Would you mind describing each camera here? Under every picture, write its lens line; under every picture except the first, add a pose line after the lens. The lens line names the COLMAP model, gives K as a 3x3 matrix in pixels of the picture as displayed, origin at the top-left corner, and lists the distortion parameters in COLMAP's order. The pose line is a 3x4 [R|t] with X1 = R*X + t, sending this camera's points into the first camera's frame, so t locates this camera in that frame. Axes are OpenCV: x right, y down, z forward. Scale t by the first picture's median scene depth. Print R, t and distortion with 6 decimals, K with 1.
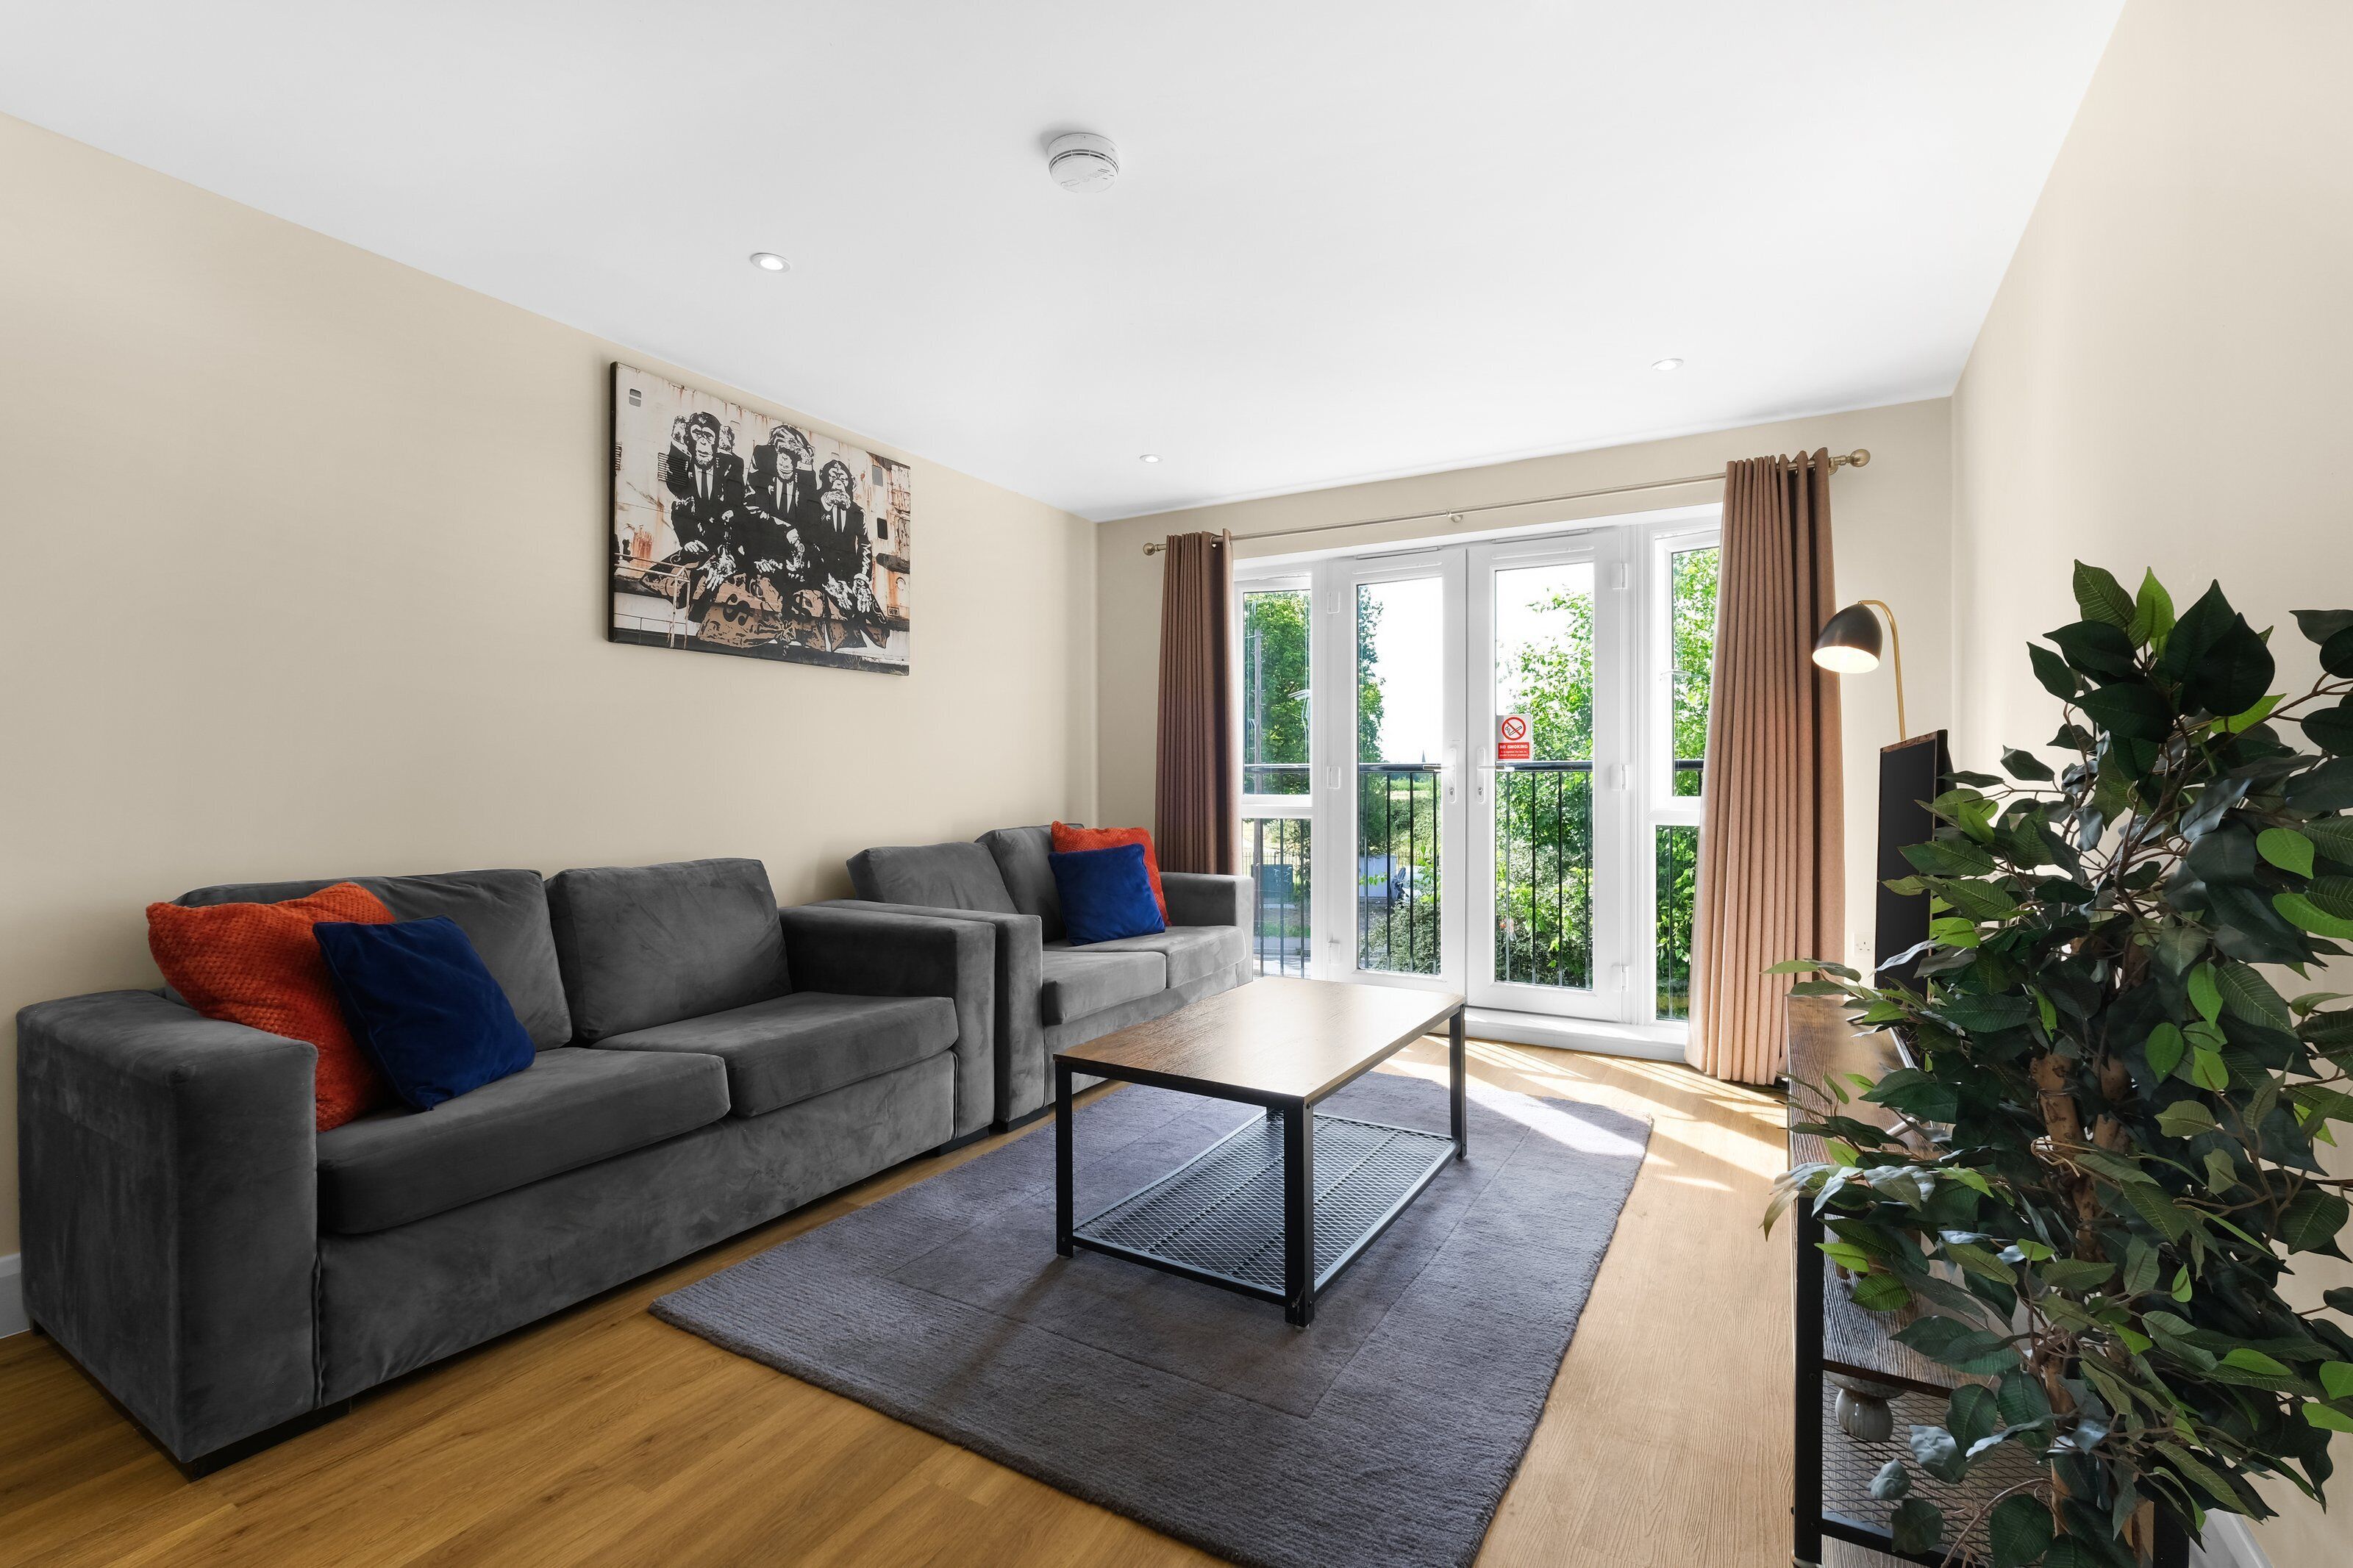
lens RADIAL K [[1027.0, 0, 1178.2], [0, 1027.0, 784.9], [0, 0, 1]] dist [-0.004445, 0.000051]
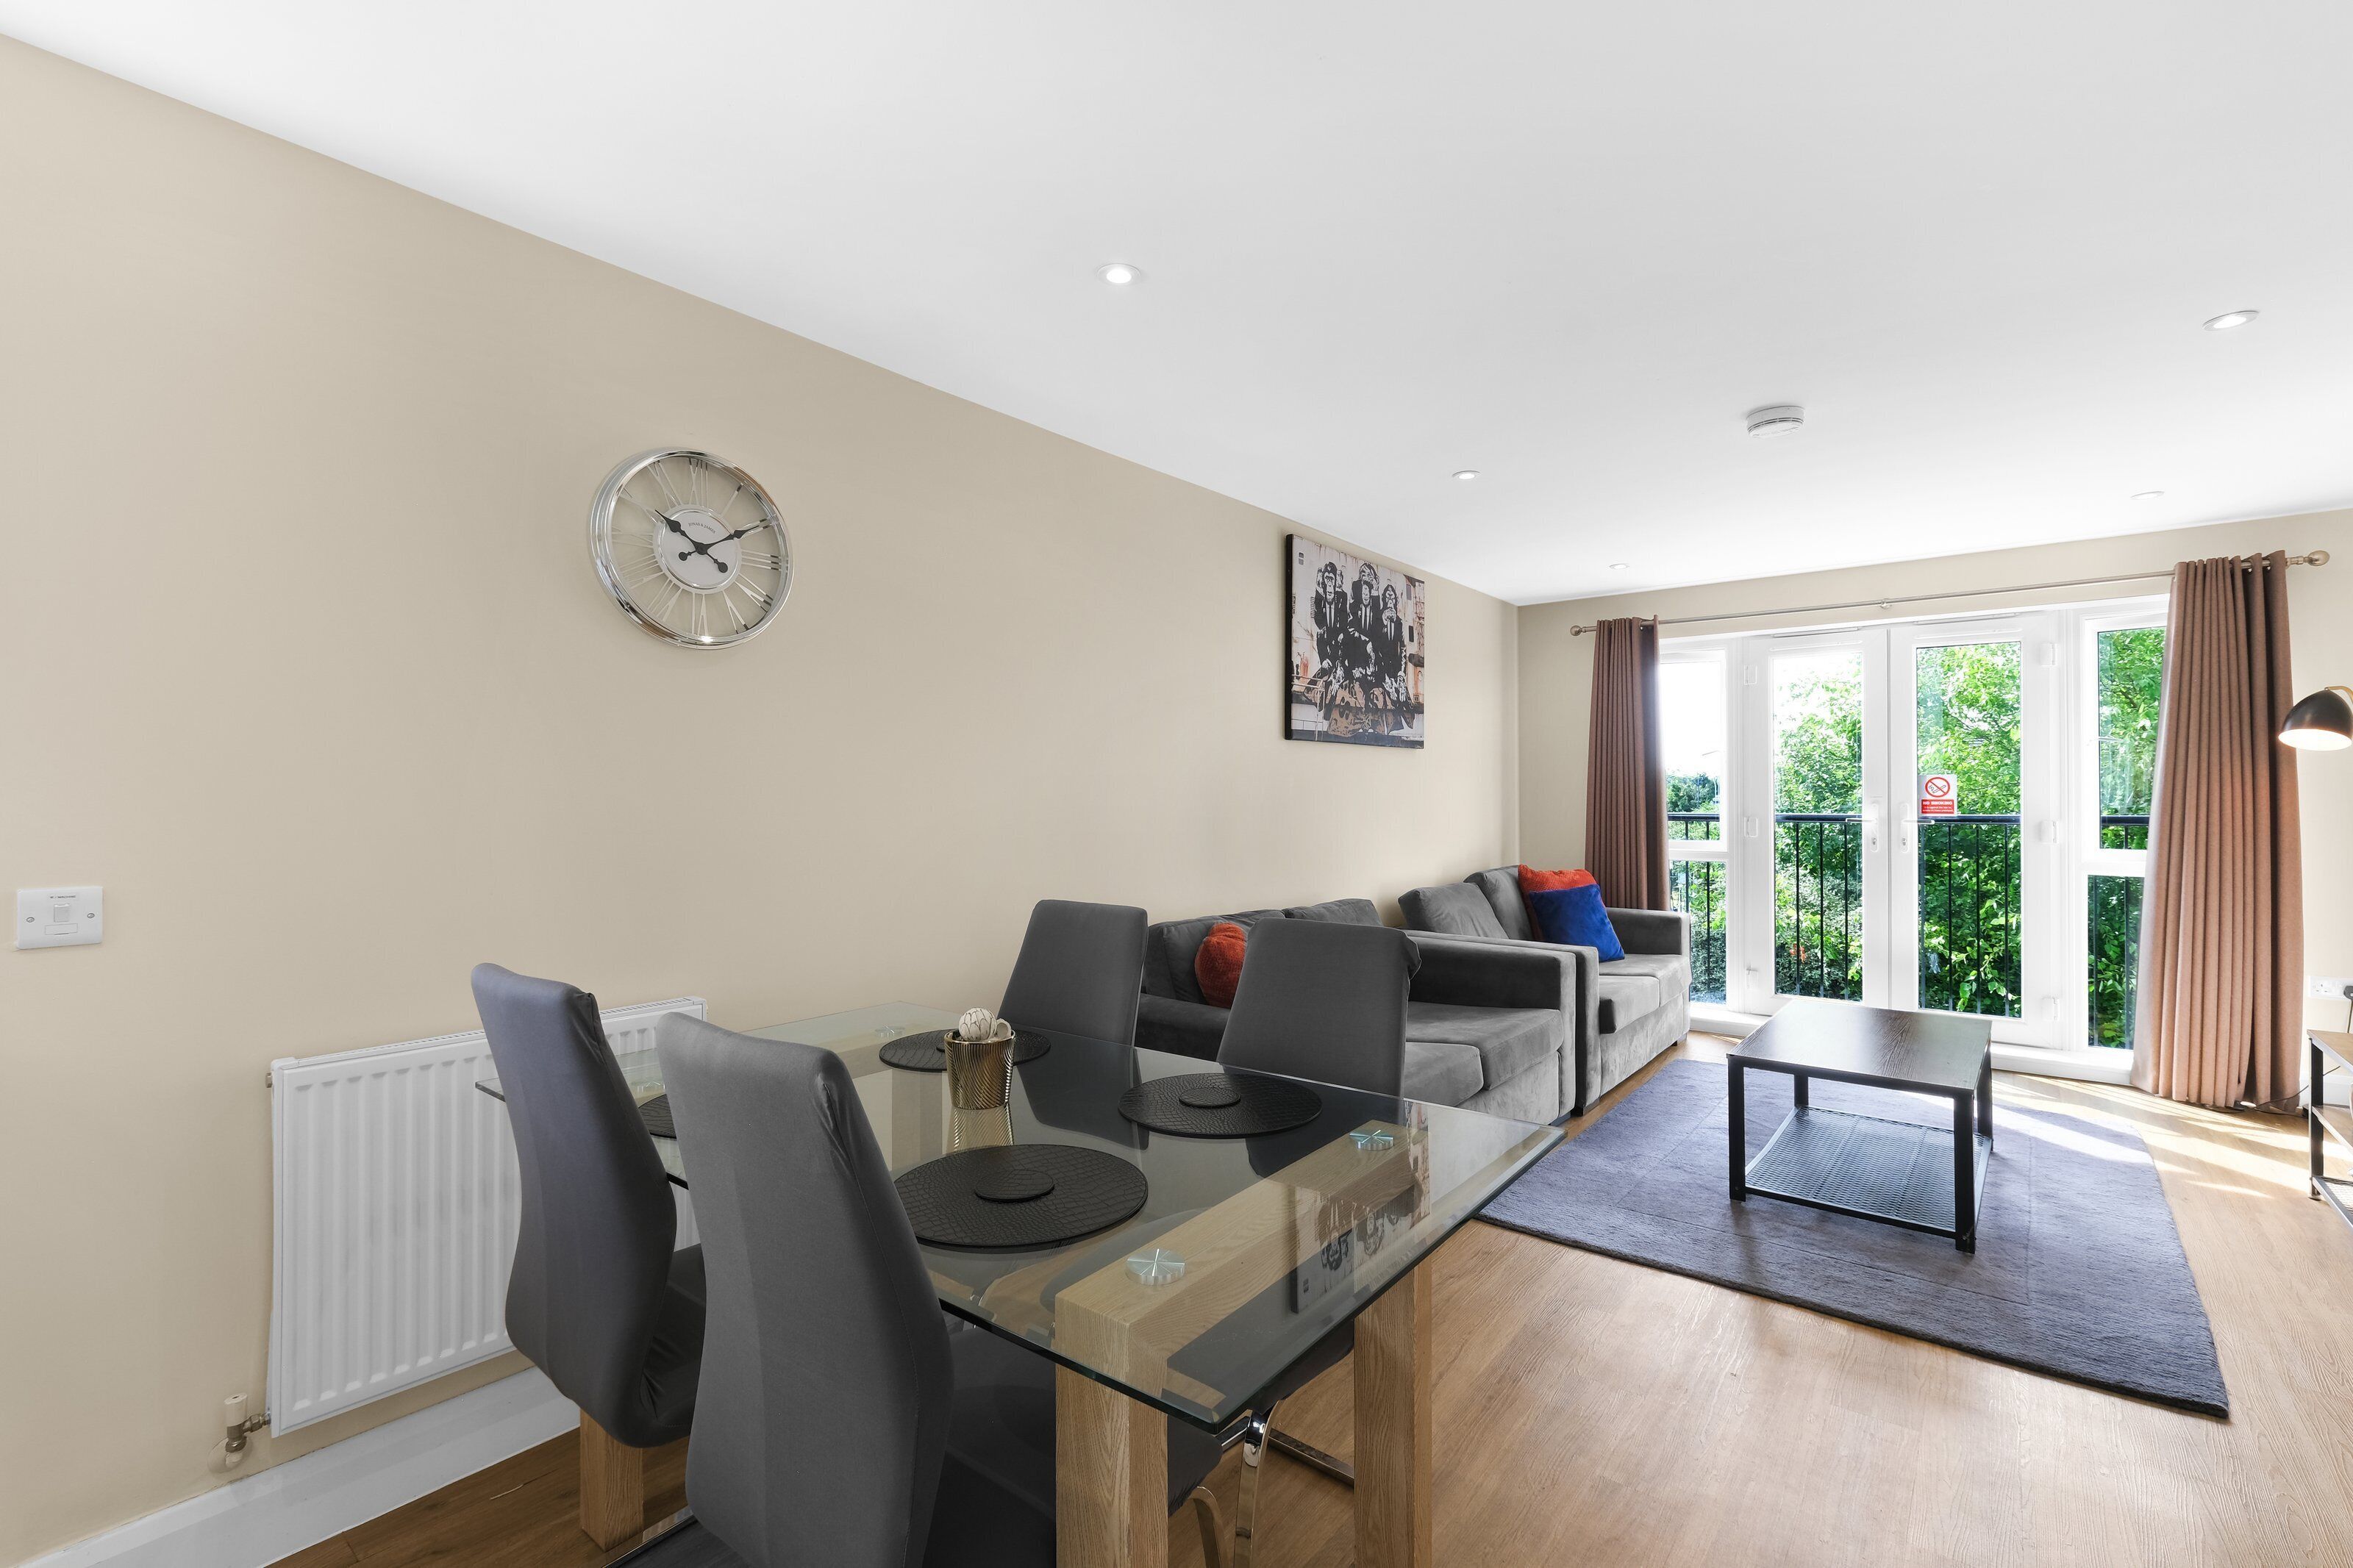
lens RADIAL K [[1027.0, 0, 1172.5], [0, 1027.0, 788.2], [0, 0, 1]] dist [-0.004445, 0.000051]
pose [[0.988512, -0.001031, -0.151140, -0.429171], [-0.000289, 0.999962, -0.008708, -0.054607], [0.151144, 0.008652, 0.988474, -0.317822]]
